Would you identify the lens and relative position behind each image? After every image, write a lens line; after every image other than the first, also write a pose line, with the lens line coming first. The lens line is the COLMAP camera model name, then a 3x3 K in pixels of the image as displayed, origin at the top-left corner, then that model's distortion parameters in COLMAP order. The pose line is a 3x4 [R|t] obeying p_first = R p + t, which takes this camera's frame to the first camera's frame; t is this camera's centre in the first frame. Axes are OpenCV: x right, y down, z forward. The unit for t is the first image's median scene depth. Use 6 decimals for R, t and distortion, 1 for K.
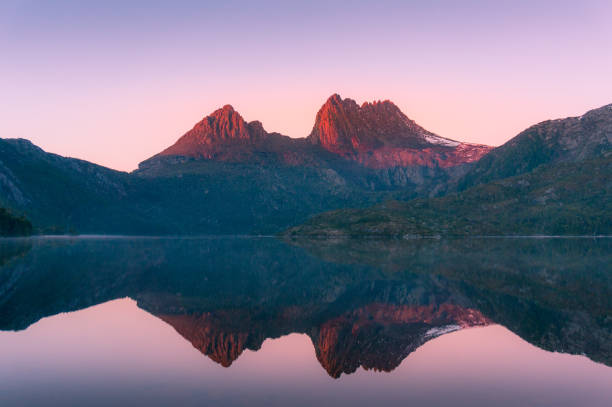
lens RADIAL K [[704.1, 0, 293.6], [0, 704.1, 202.8], [0, 0, 1]] dist [-0.015415, 0.000000]
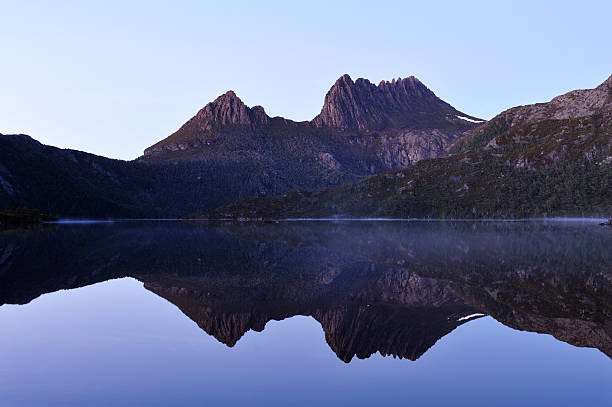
lens RADIAL K [[866.9, 0, 302.7], [0, 866.9, 204.4], [0, 0, 1]] dist [0.079706, 0.000000]
pose [[0.993341, -0.005092, -0.115098, 0.157670], [0.008601, 0.999513, 0.030008, -0.011798], [0.114889, -0.030799, 0.992901, -0.245612]]
